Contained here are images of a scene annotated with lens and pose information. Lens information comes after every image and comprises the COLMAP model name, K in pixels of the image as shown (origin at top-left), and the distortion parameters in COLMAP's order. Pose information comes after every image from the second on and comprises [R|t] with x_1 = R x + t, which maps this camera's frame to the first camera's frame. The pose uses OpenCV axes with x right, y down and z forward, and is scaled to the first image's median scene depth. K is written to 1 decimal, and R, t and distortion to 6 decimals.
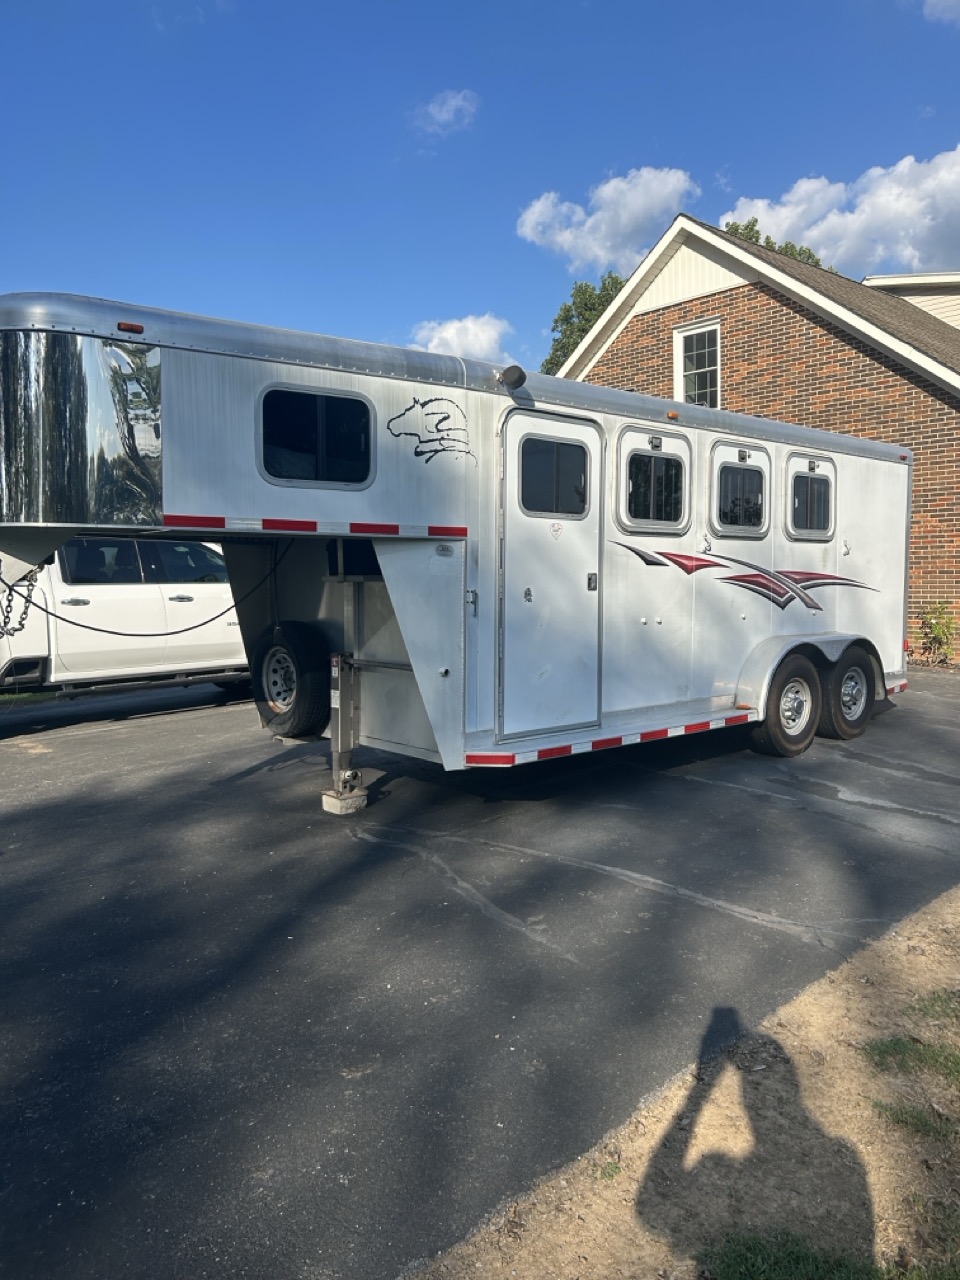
lens RADIAL K [[949.0, 0, 484.7], [0, 949.0, 633.6], [0, 0, 1]] dist [0.010507, 0.001865]
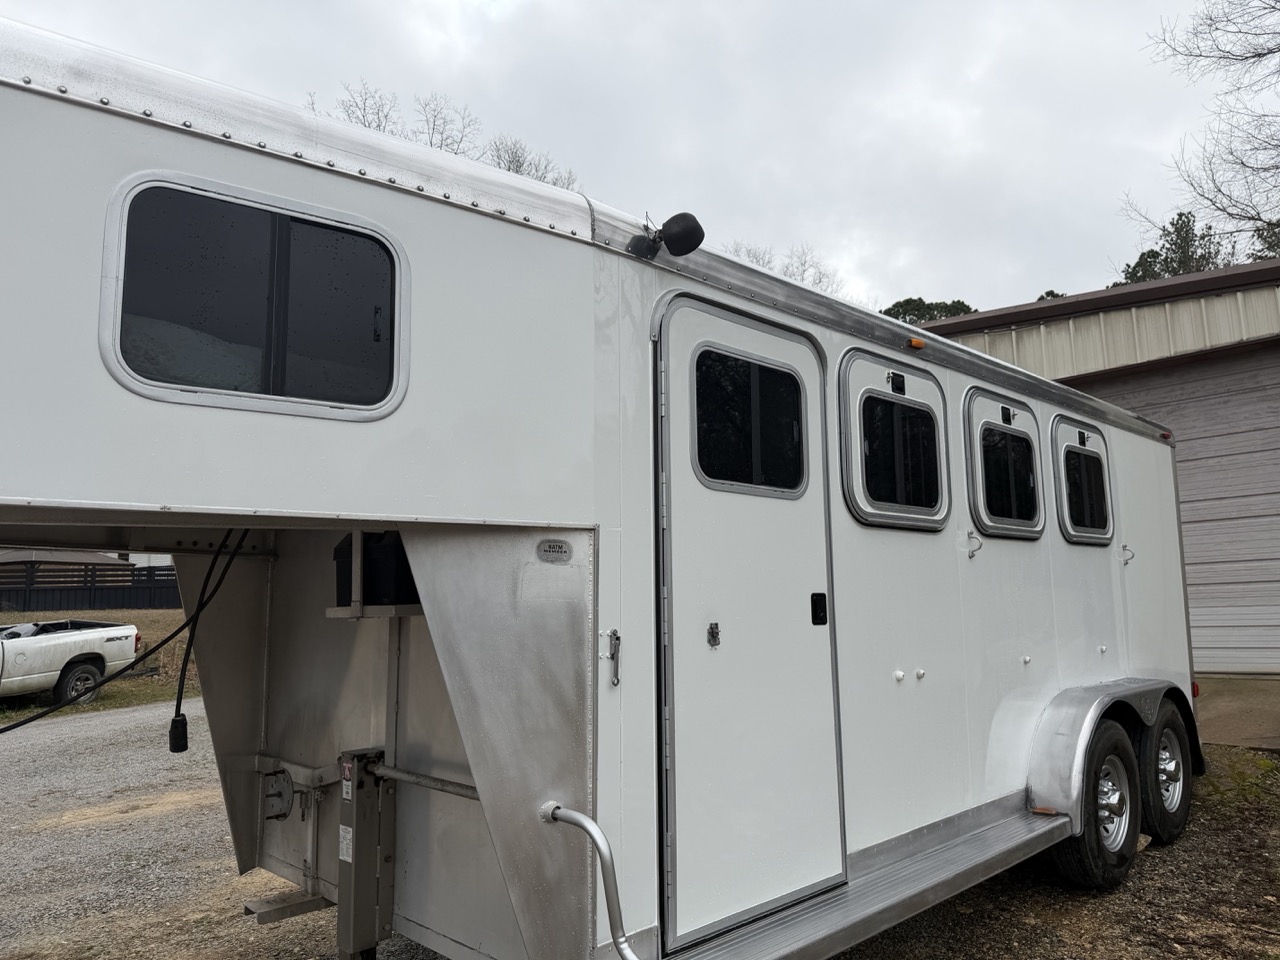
lens RADIAL K [[914.9, 0, 635.1], [0, 914.9, 474.2], [0, 0, 1]] dist [0.038192, -0.044382]
pose [[0.999349, -0.008825, 0.034972, -0.013693], [0.015463, 0.980808, -0.194362, -0.028660], [-0.032586, 0.194776, 0.980306, 0.441633]]
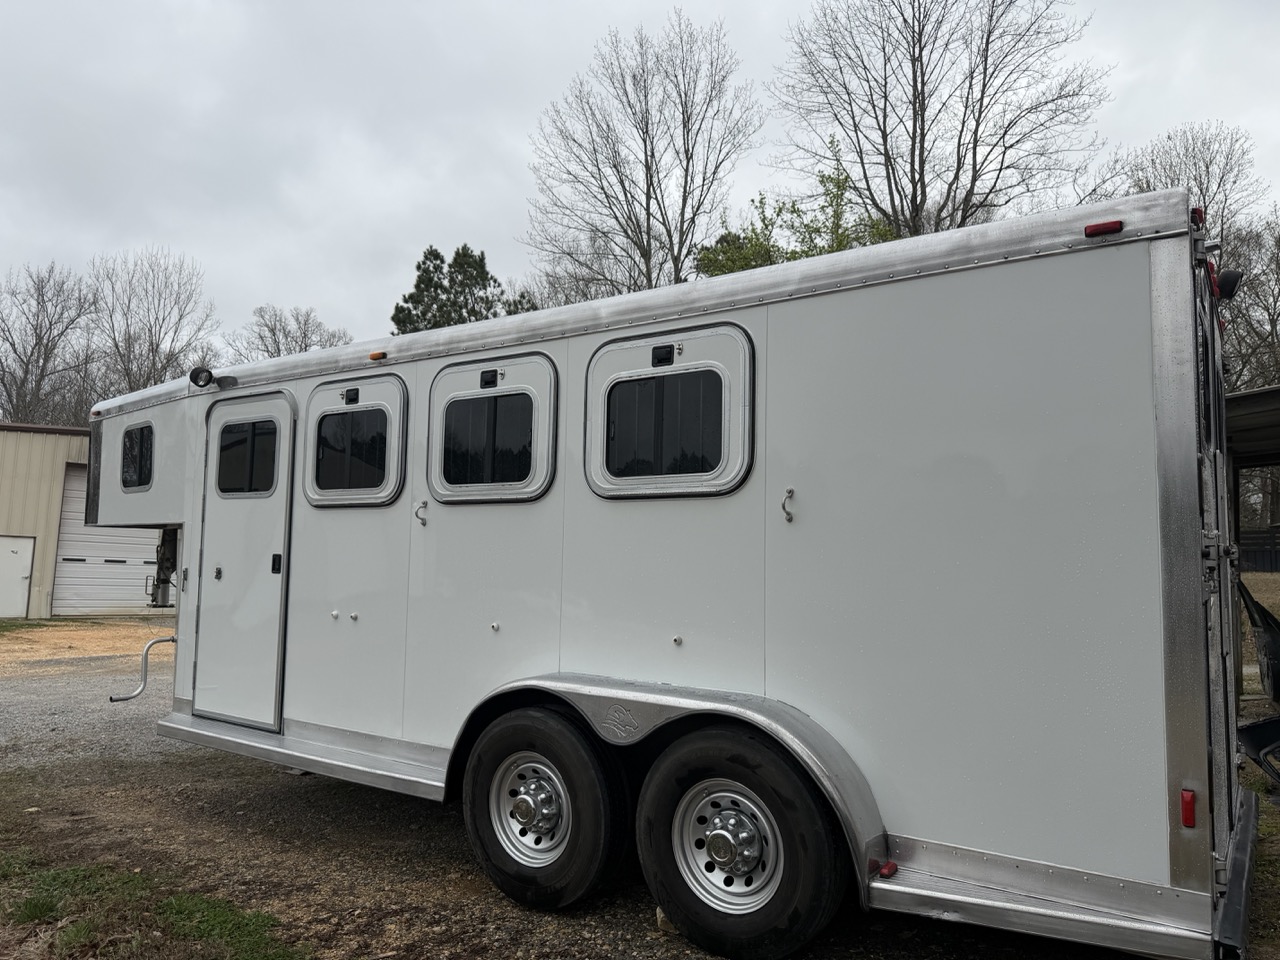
lens RADIAL K [[914.9, 0, 641.6], [0, 914.9, 471.2], [0, 0, 1]] dist [0.038192, -0.044382]
pose [[0.237234, -0.084043, -0.967810, 1.034653], [-0.071356, 0.992052, -0.103639, -0.073853], [0.968828, 0.093646, 0.229352, 1.100443]]
